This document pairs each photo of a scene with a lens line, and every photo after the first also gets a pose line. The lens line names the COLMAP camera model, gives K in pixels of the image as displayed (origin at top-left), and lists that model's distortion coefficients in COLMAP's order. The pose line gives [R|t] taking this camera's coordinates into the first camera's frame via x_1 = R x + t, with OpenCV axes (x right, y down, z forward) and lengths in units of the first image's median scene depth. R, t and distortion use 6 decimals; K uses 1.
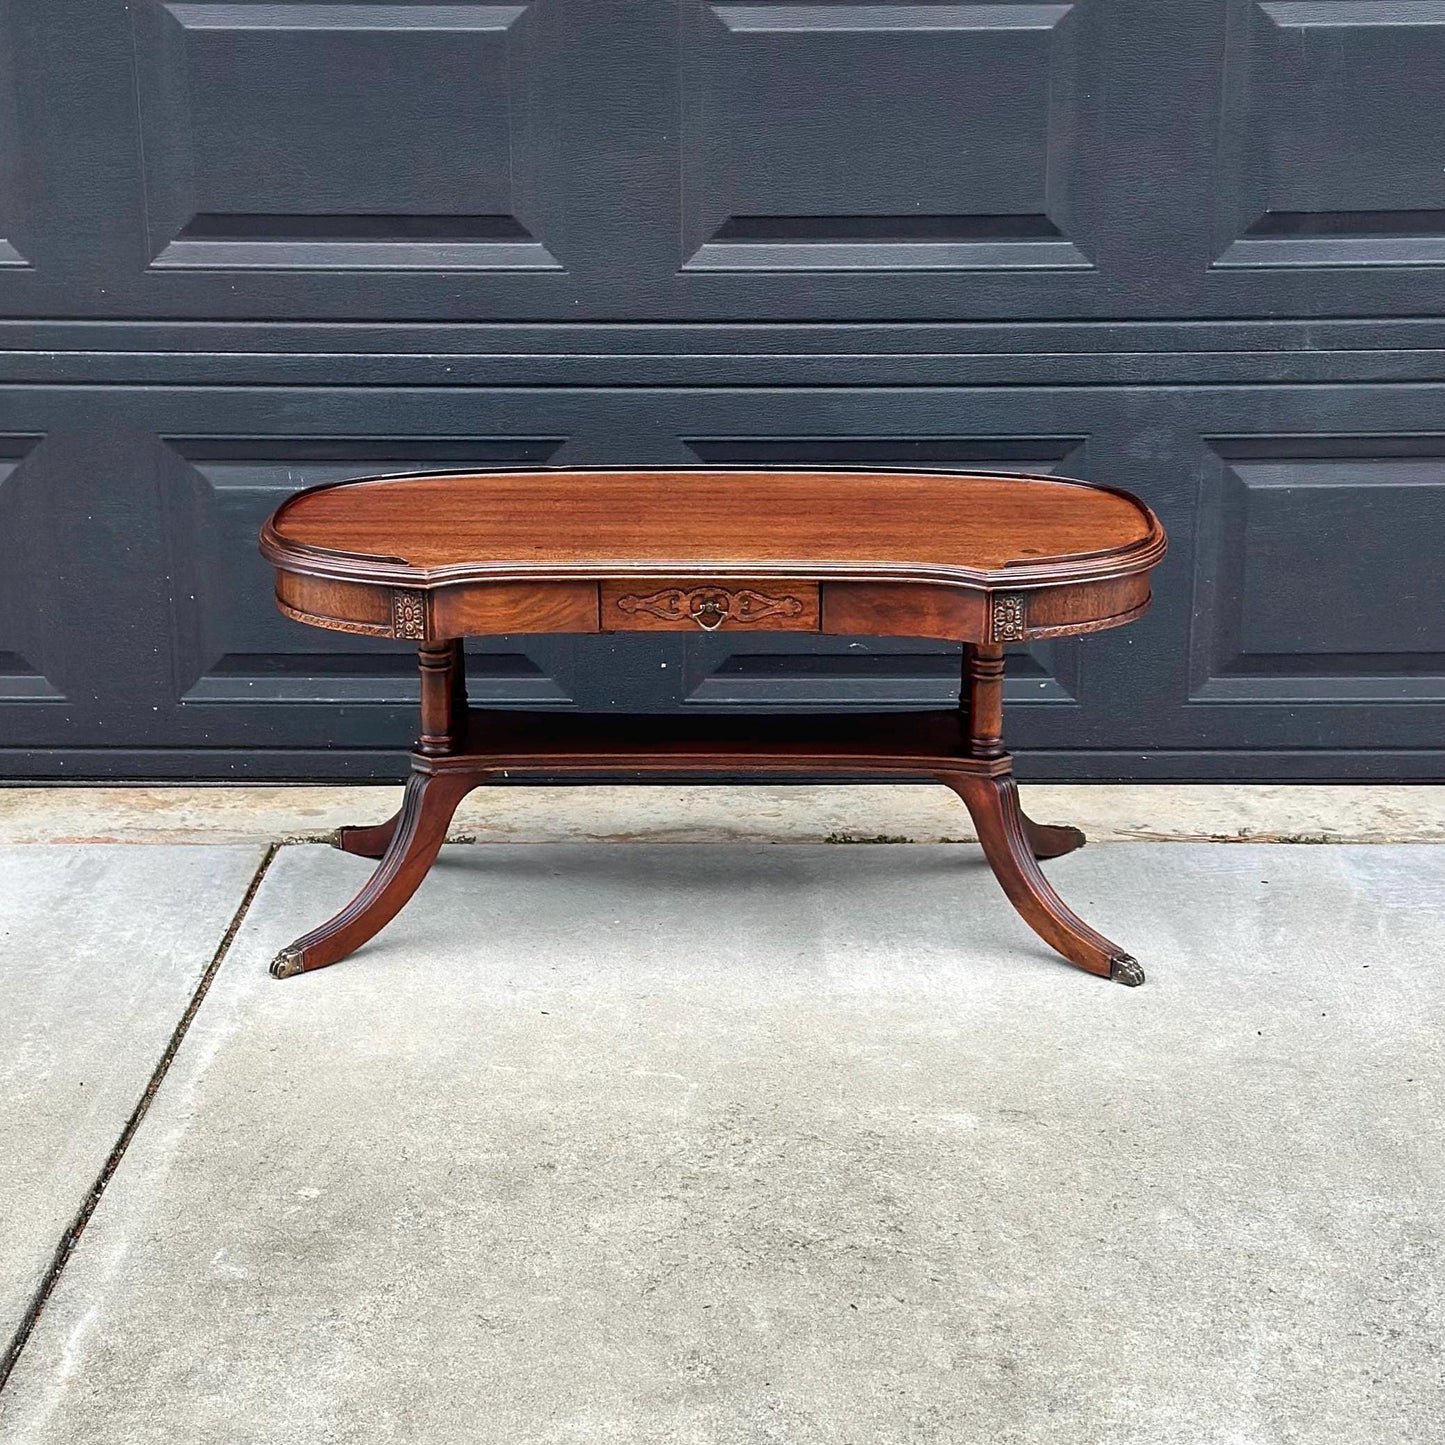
lens RADIAL K [[3038.1, 0, 712.0], [0, 3038.1, 847.4], [0, 0, 1]] dist [0.167588, 0.000000]
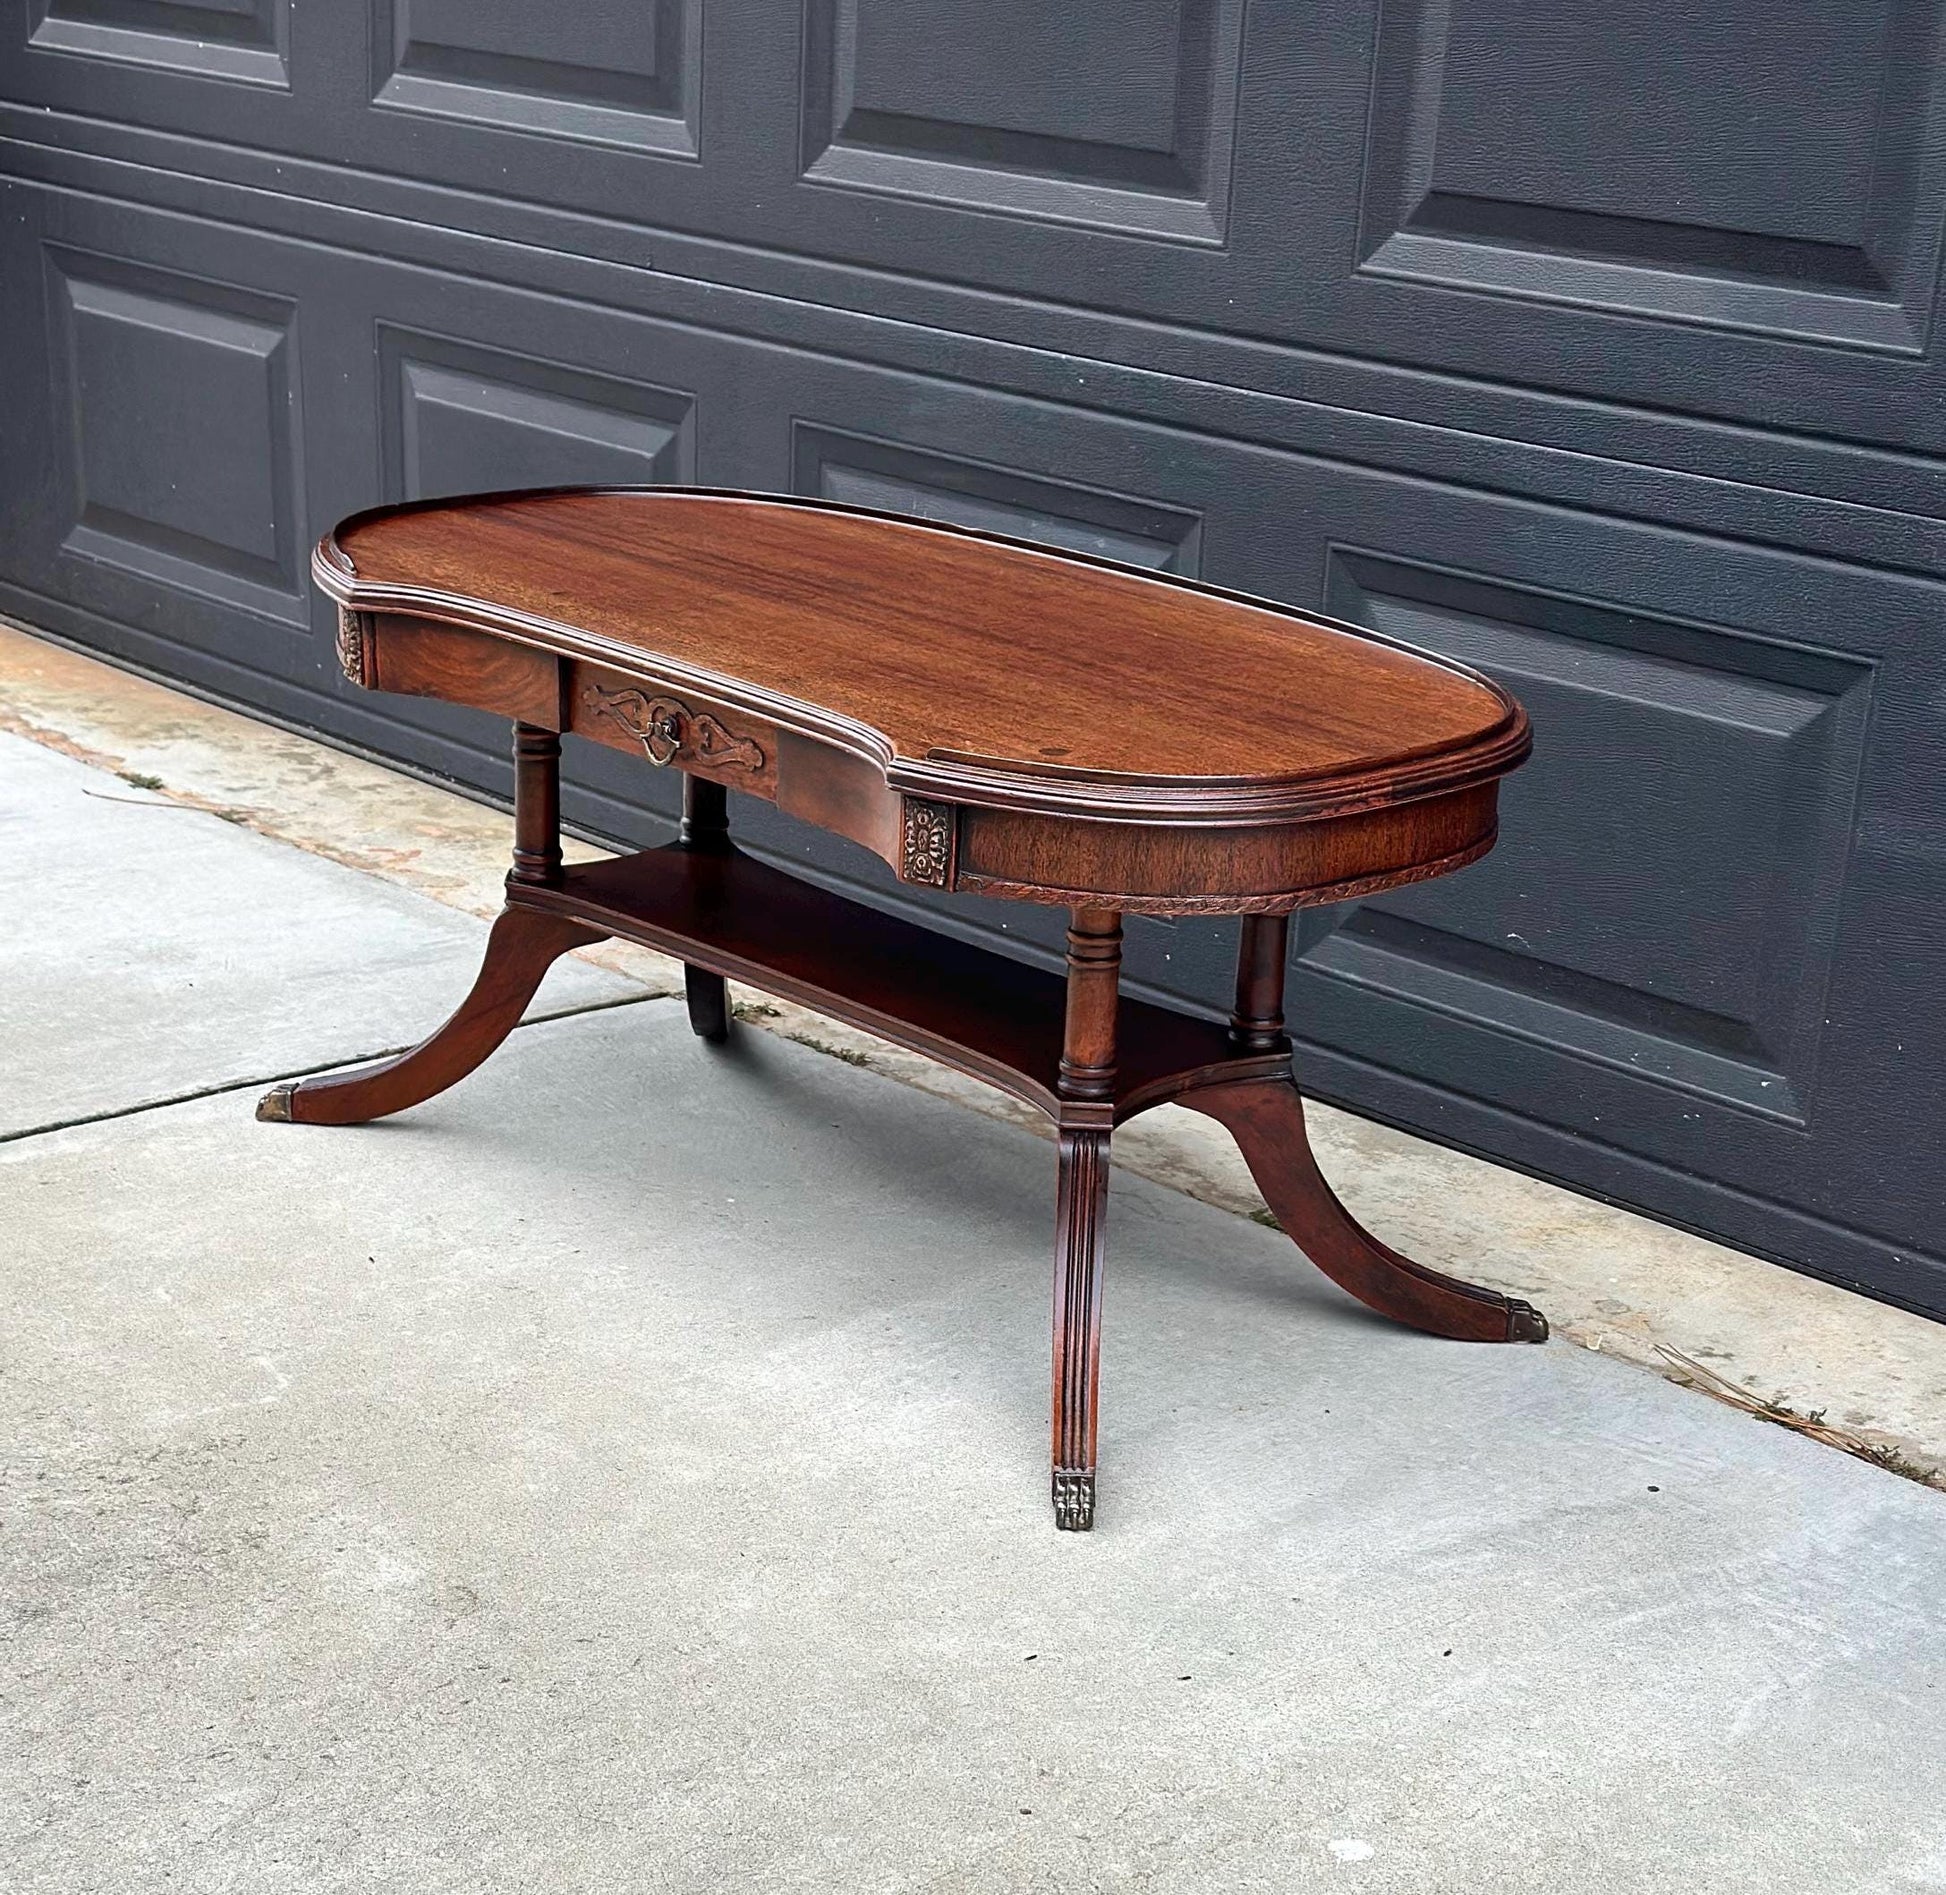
lens RADIAL K [[3751.1, 0, 1006.7], [0, 3751.1, 1249.2], [0, 0, 1]] dist [0.153647, 0.000000]
pose [[0.691680, 0.293687, -0.659793, 0.520145], [-0.268408, 0.952681, 0.142677, -0.092408], [0.670474, 0.078407, 0.737778, 0.408314]]
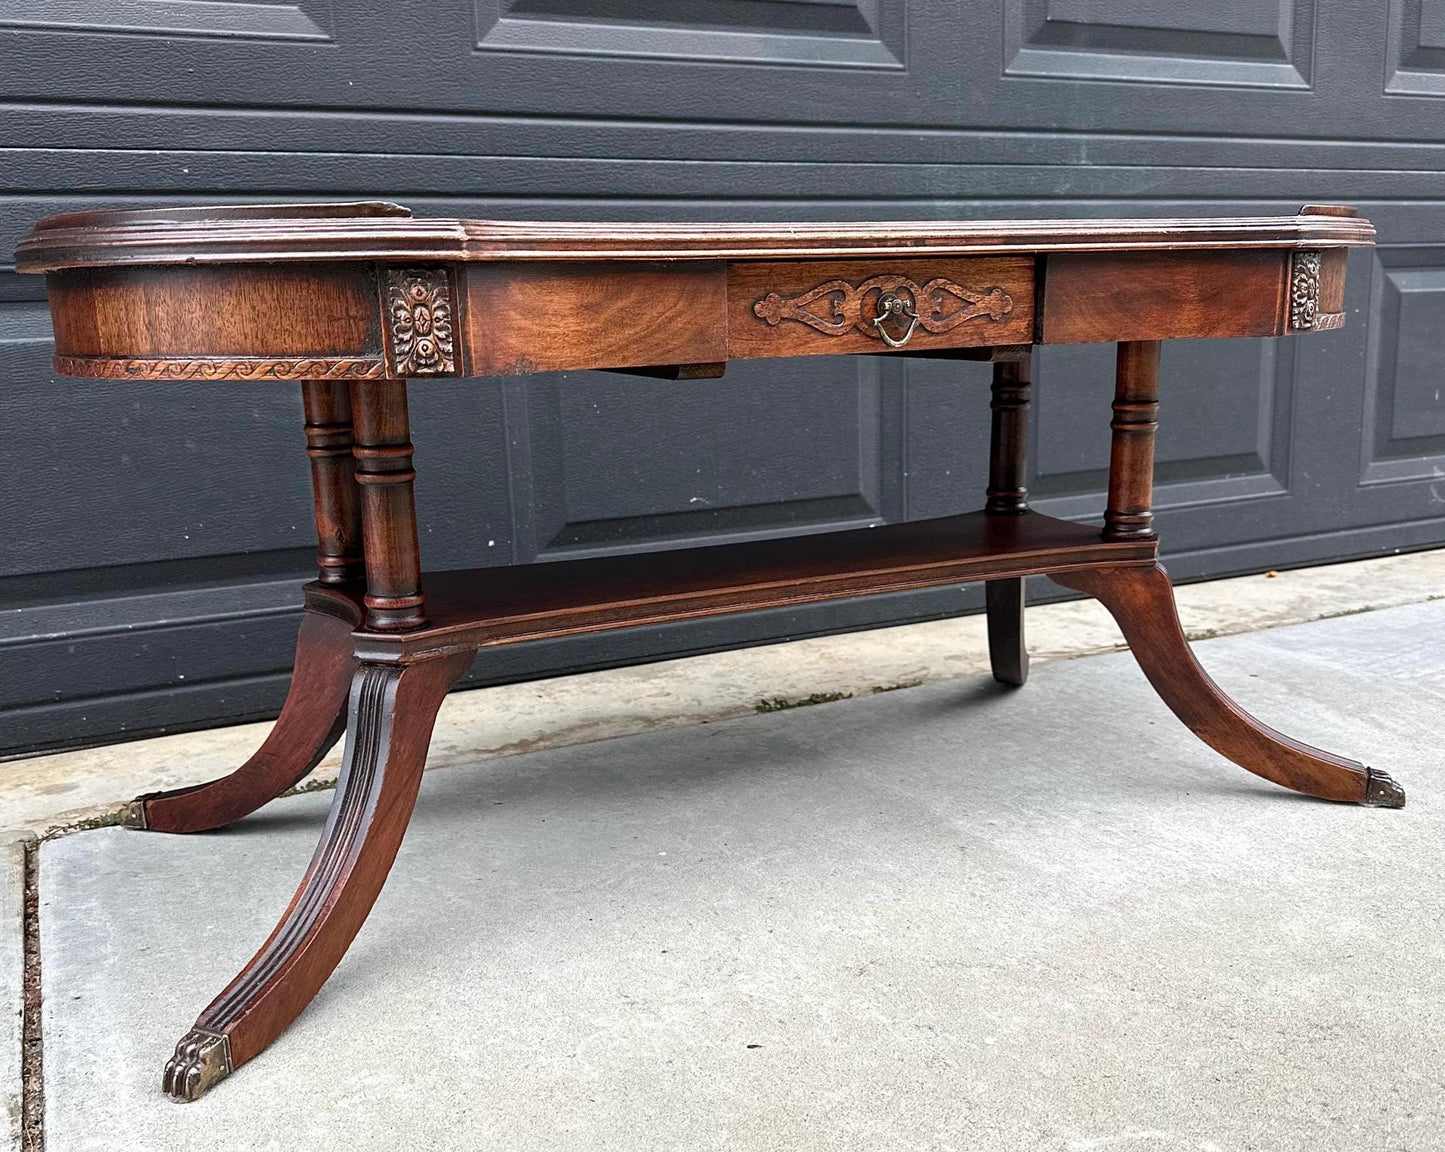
lens RADIAL K [[1414.7, 0, 732.6], [0, 1414.7, 629.5], [0, 0, 1]] dist [0.064942, 0.000000]
pose [[0.892060, -0.124790, 0.434346, -0.138008], [0.162347, 0.985451, -0.050305, -0.005862], [-0.421749, 0.115390, 0.899340, 0.661559]]
